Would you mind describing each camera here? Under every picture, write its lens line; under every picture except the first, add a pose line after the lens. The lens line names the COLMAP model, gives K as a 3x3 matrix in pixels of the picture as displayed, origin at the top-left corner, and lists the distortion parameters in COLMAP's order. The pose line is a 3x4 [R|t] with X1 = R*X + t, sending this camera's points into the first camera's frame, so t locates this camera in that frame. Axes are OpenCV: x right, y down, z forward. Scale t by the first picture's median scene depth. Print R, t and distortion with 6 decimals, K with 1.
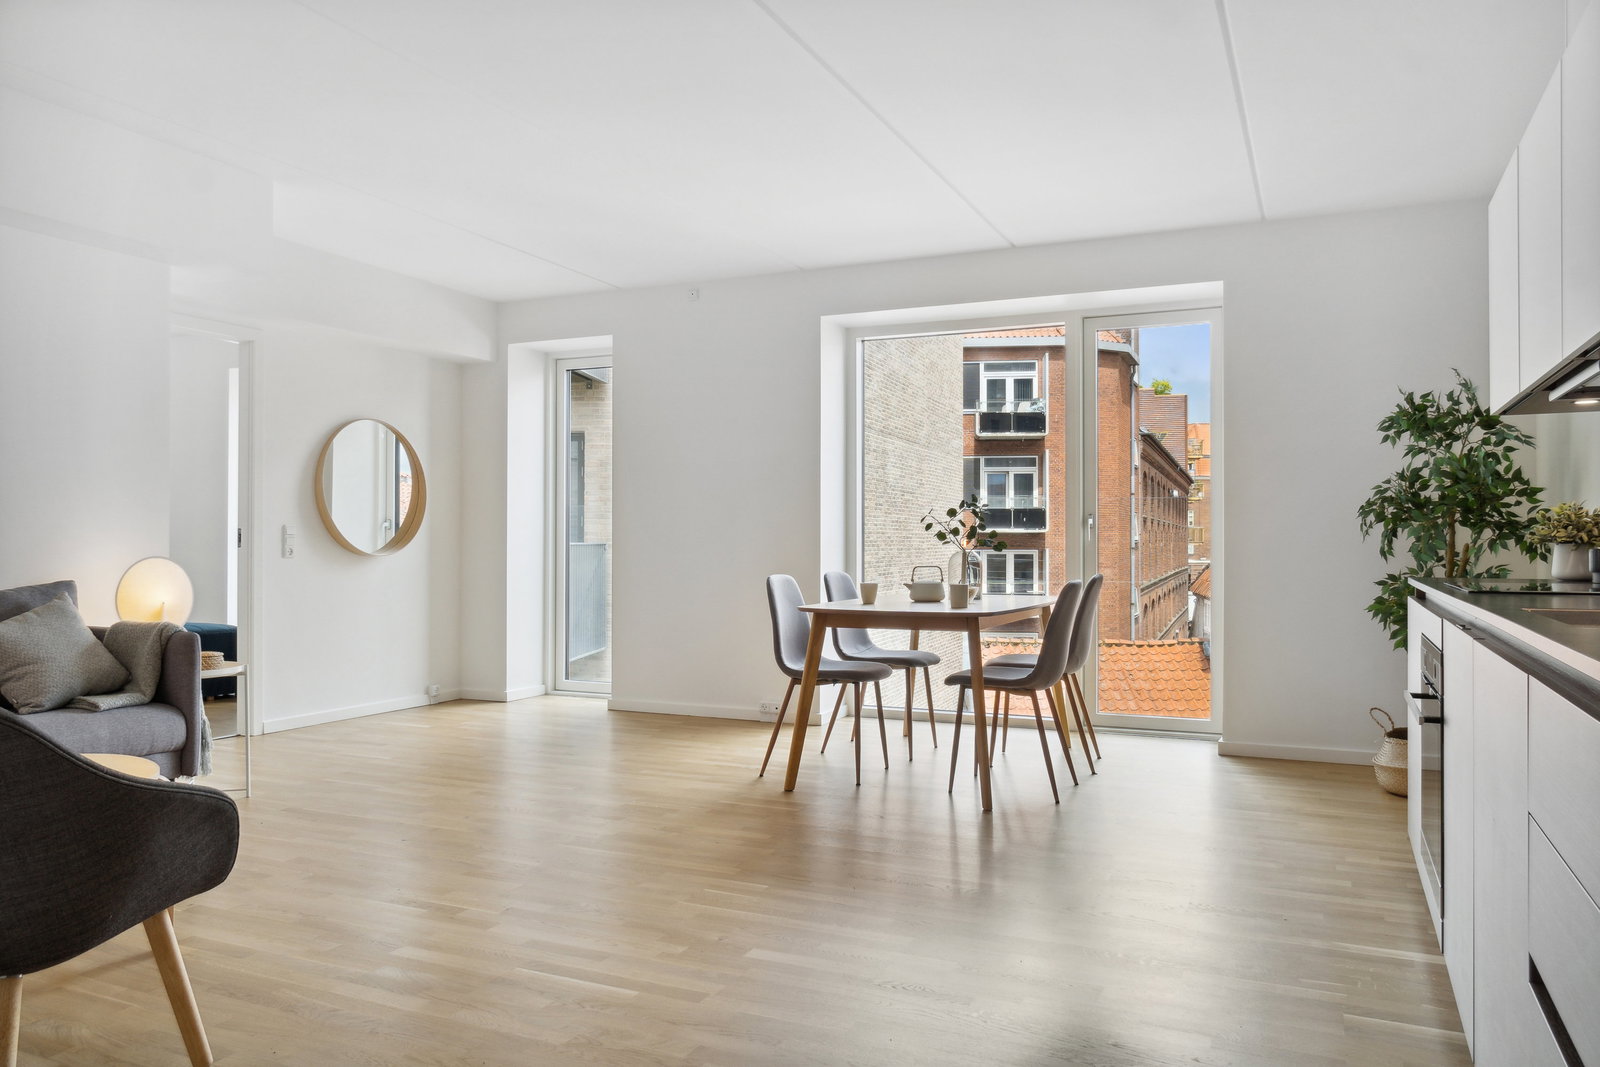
lens RADIAL K [[1149.4, 0, 800.0], [0, 1149.4, 533.5], [0, 0, 1]] dist [-0.003374, -0.000729]
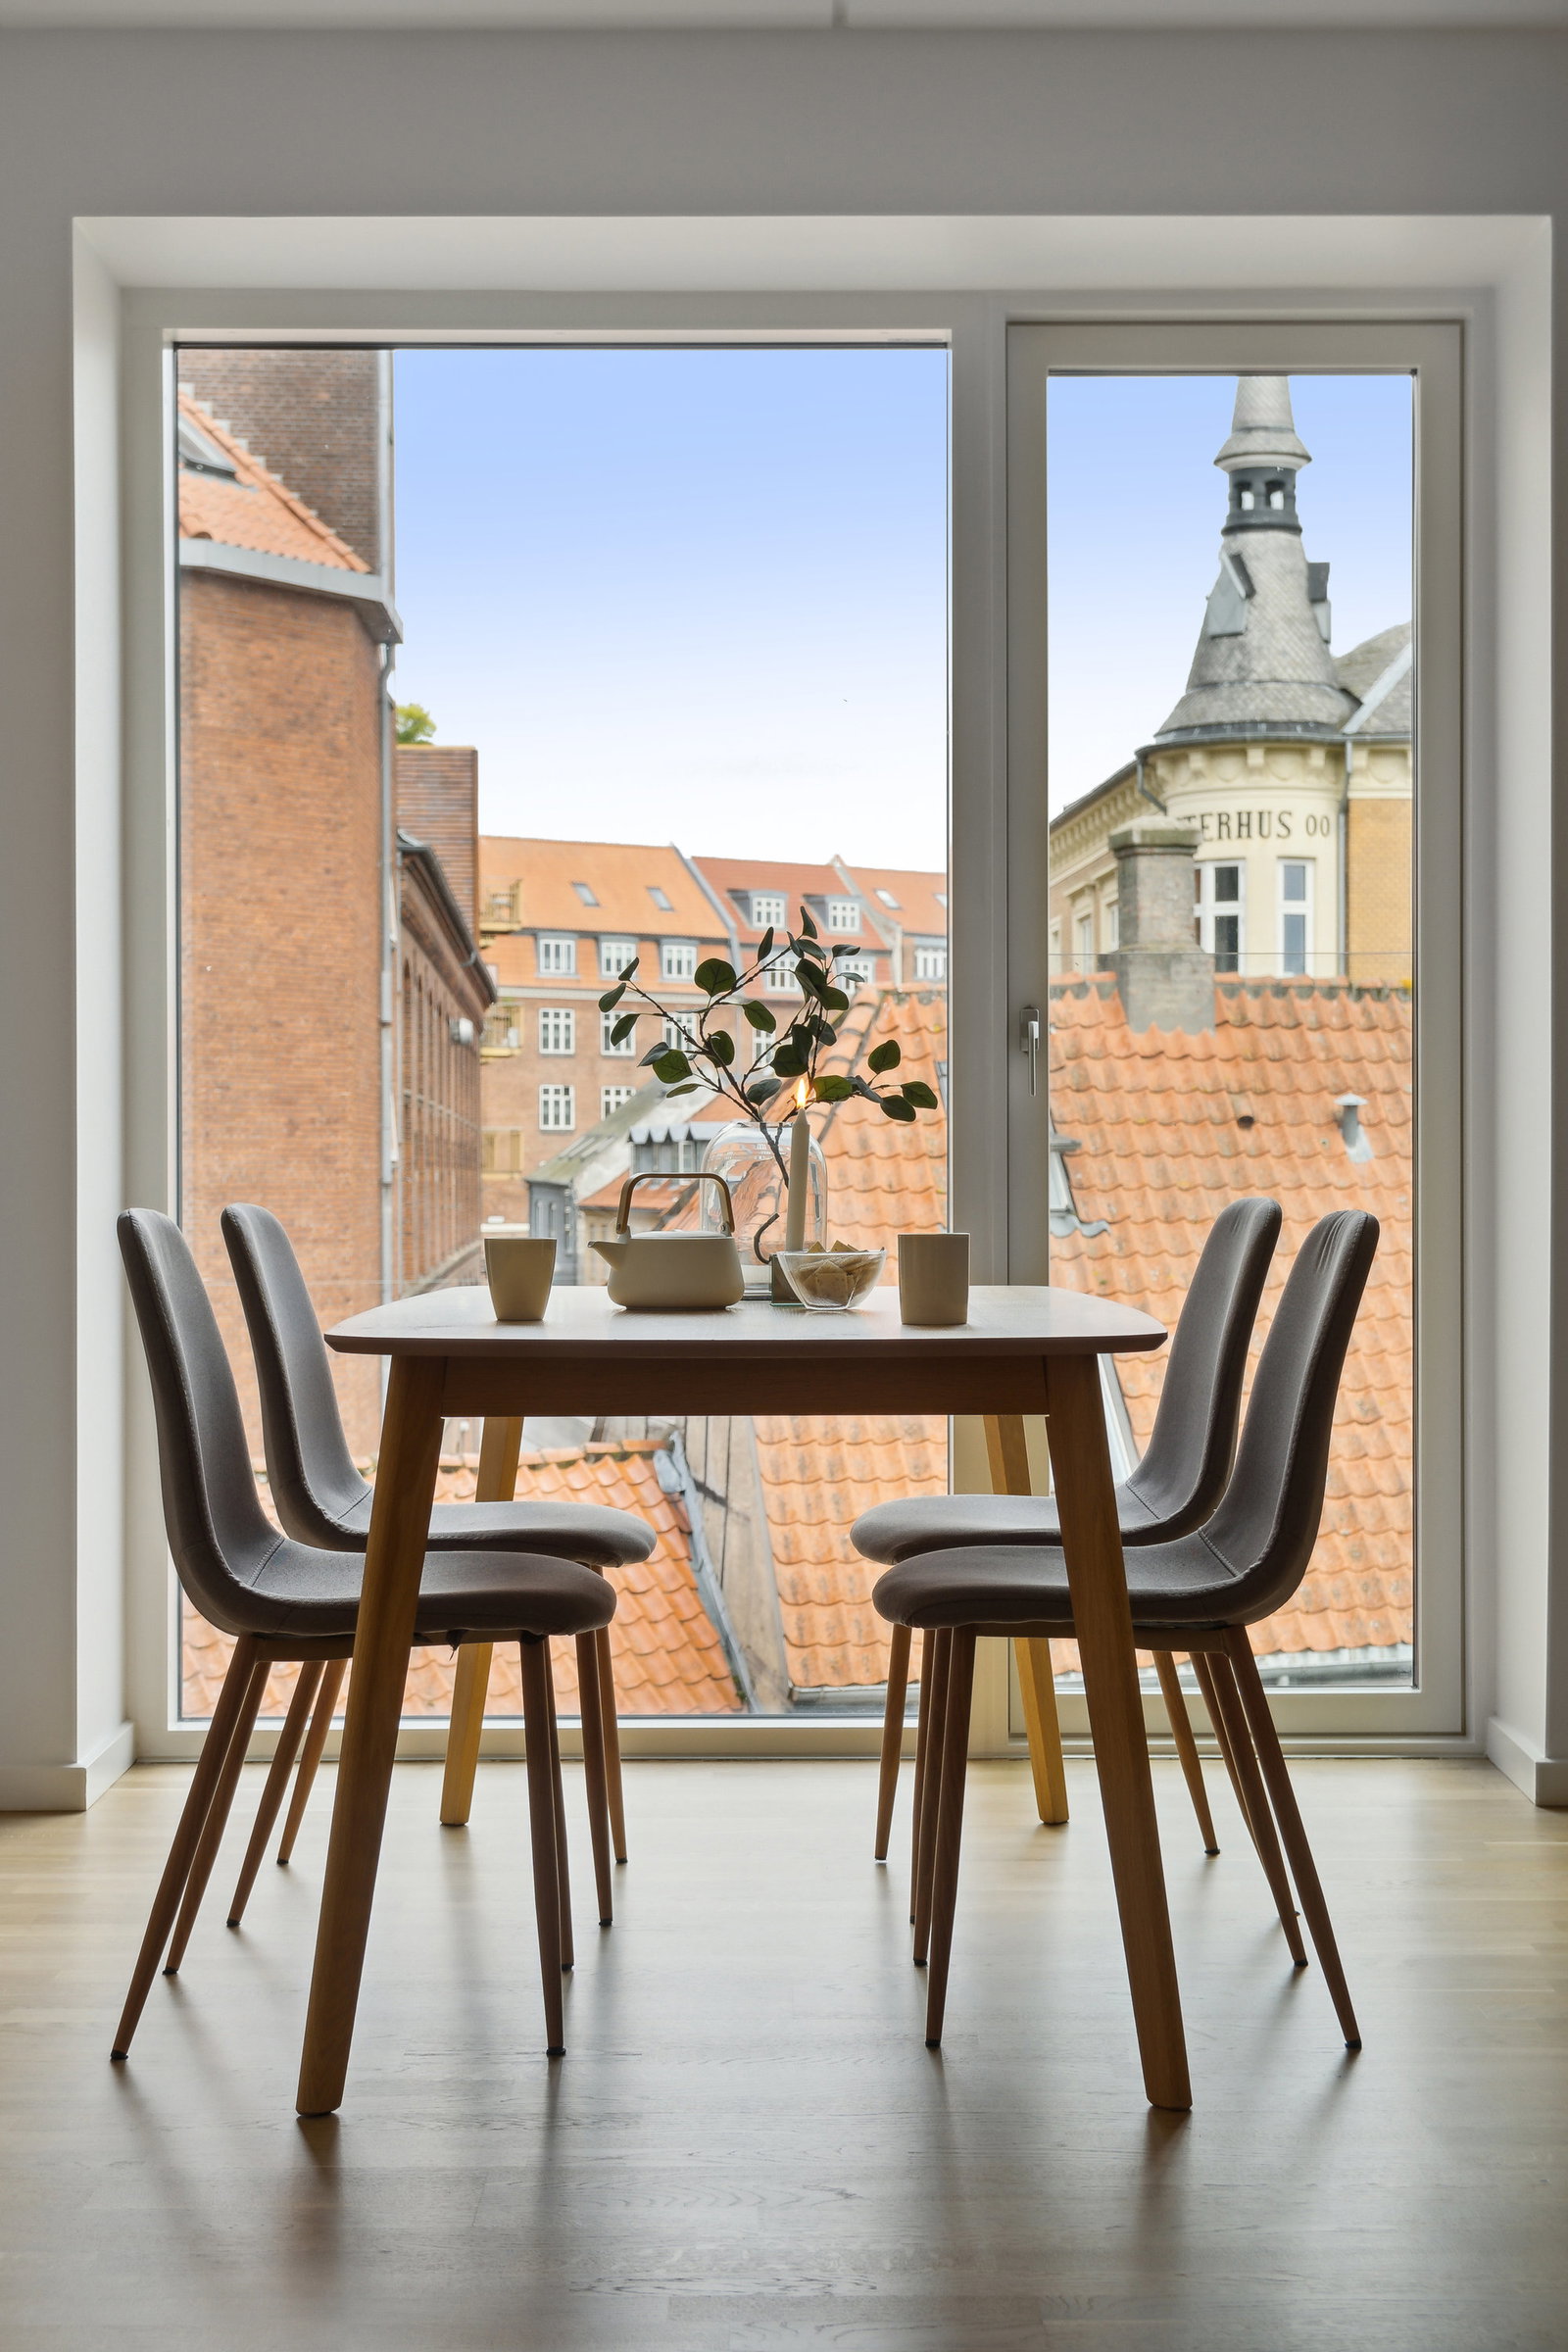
lens RADIAL K [[3415.3, 0, 784.0], [0, 3415.3, 1176.0], [0, 0, 1]] dist [0.022201, 0.019447]
pose [[0.909234, -0.002777, 0.416276, -0.180496], [-0.000267, 0.999974, 0.007255, 0.022235], [-0.416285, -0.006708, 0.909209, 0.272048]]
